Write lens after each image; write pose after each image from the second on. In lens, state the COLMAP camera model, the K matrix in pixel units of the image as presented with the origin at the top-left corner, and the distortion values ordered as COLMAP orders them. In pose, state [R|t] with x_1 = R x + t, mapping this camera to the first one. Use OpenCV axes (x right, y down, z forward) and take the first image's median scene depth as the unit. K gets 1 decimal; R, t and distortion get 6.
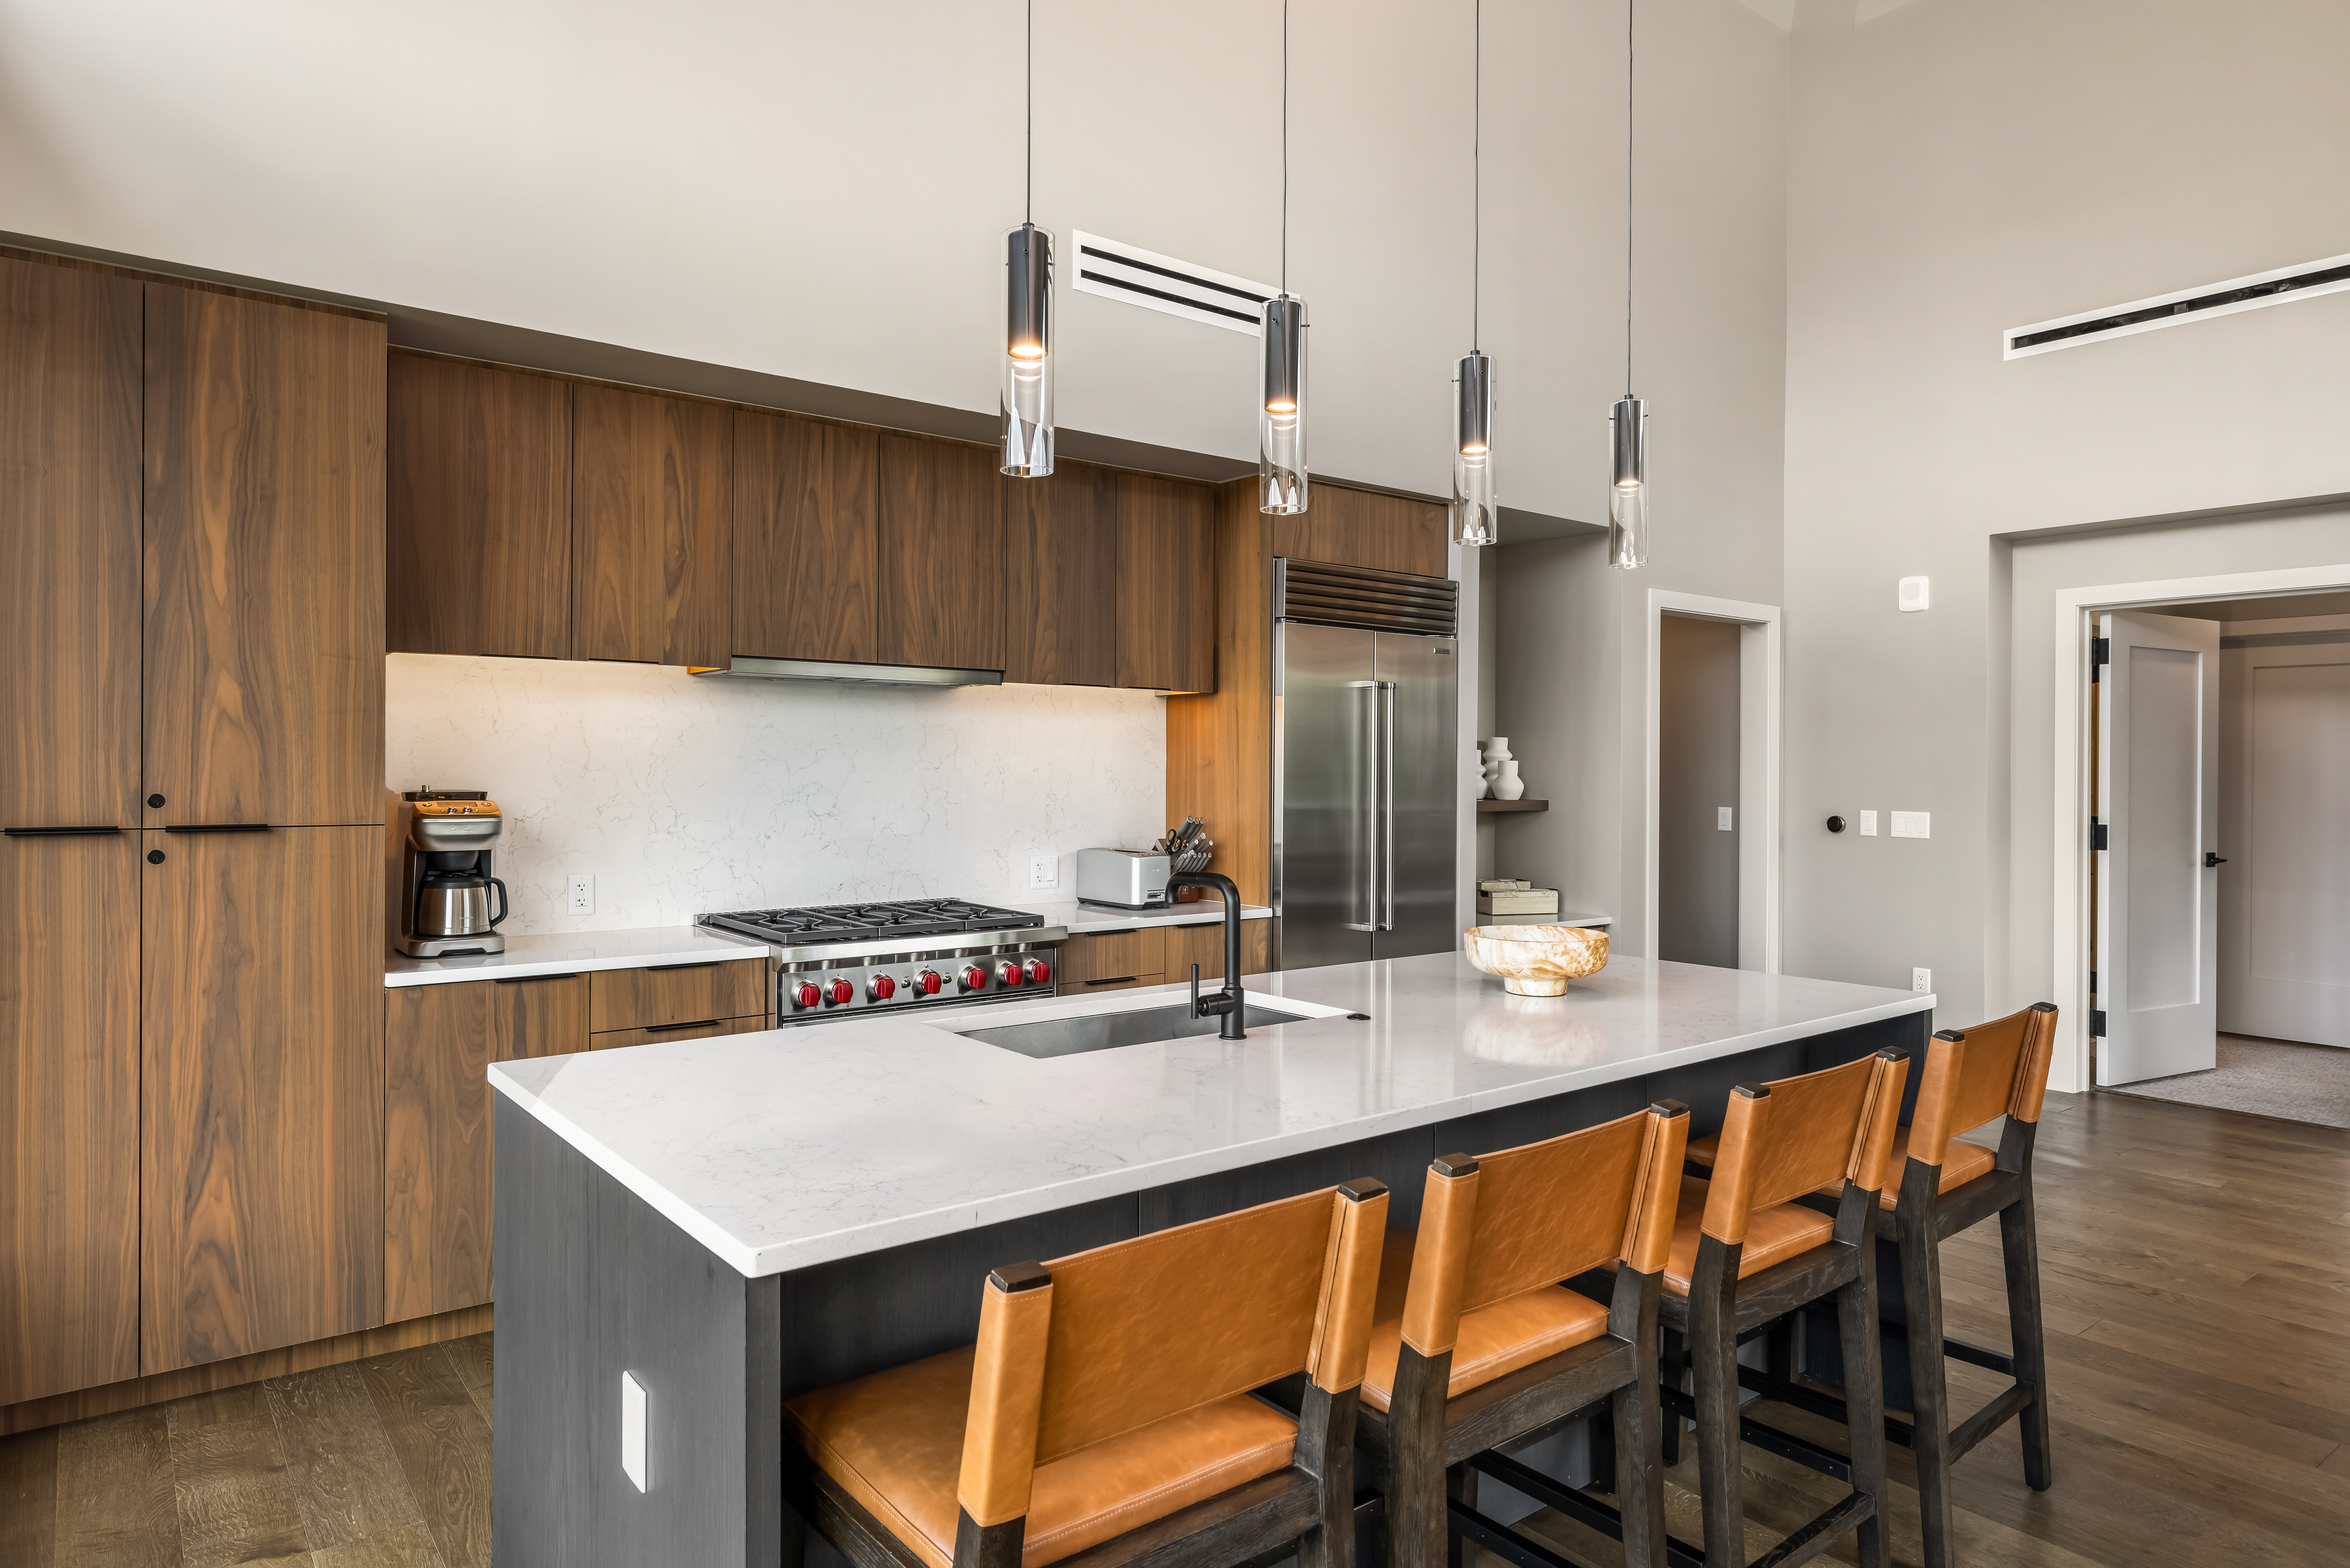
lens RADIAL K [[1375.6, 0, 1174.3], [0, 1375.6, 776.0], [0, 0, 1]] dist [0.003052, -0.001726]
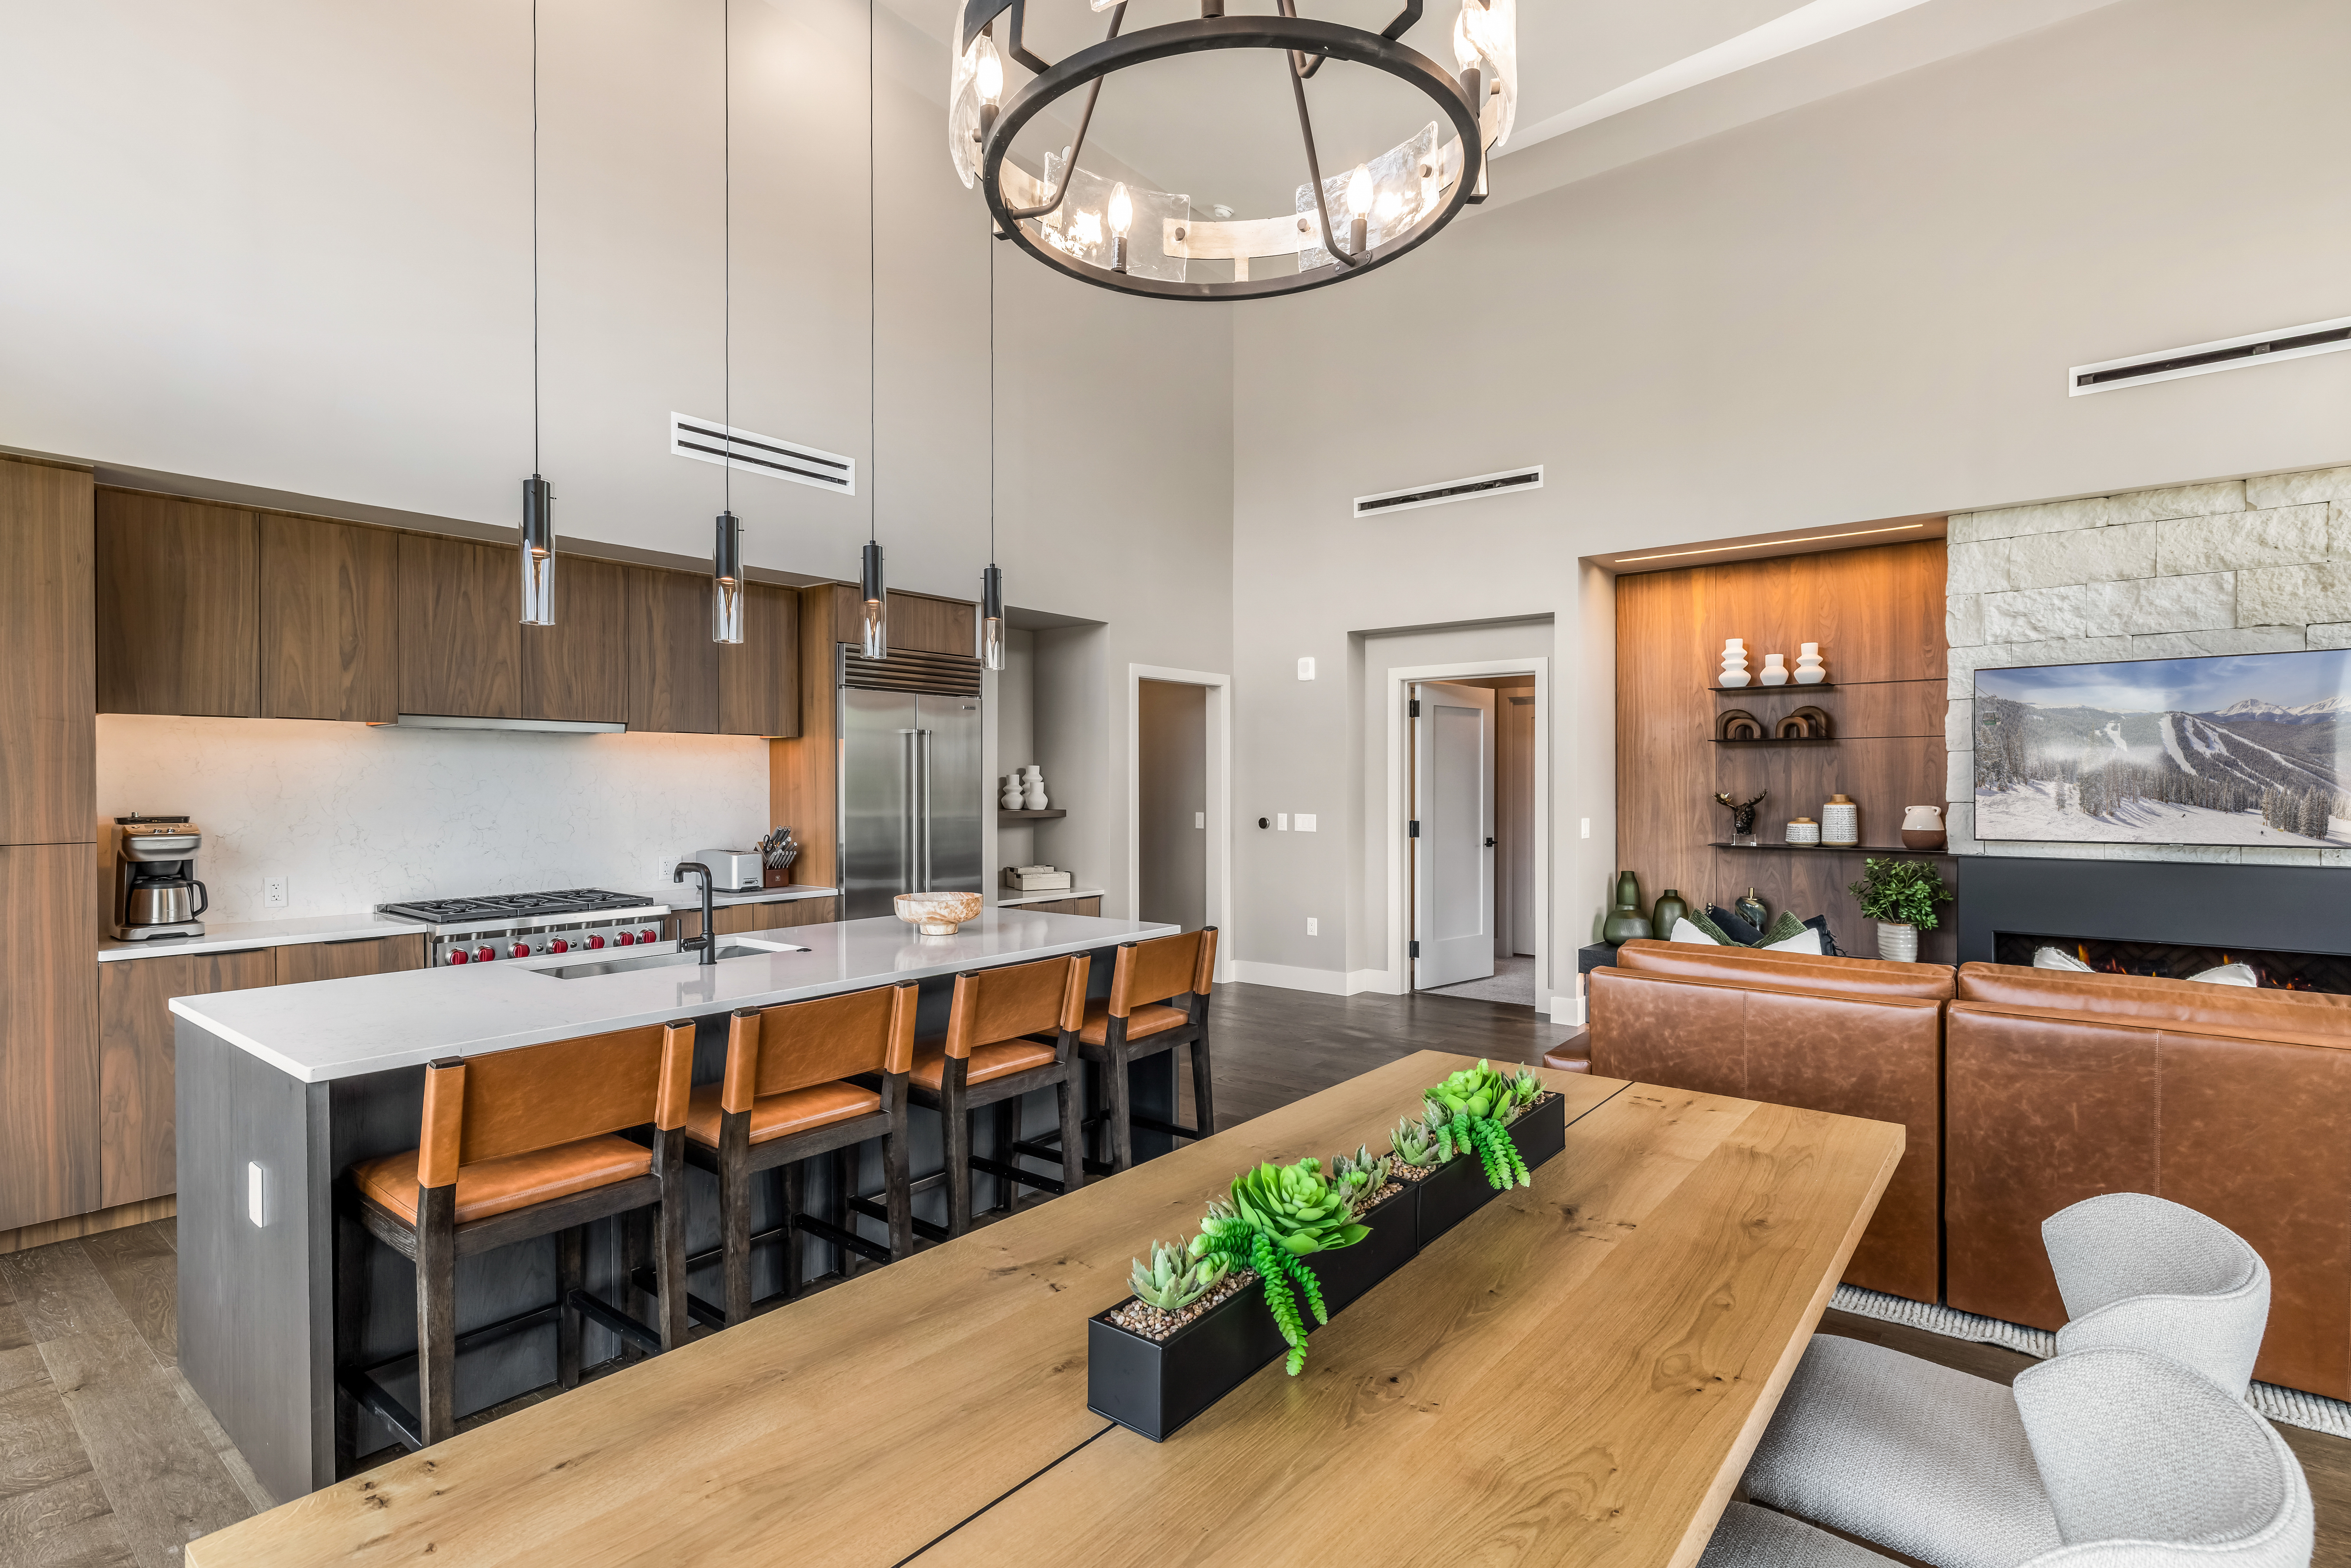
lens RADIAL K [[1144.8, 0, 1175.7], [0, 1144.8, 791.9], [0, 0, 1]] dist [-0.001021, 0.000583]
pose [[0.975908, -0.009389, 0.217982, 0.188794], [0.008192, 0.999946, 0.006396, -0.011083], [-0.218031, -0.004456, 0.975932, -0.286796]]
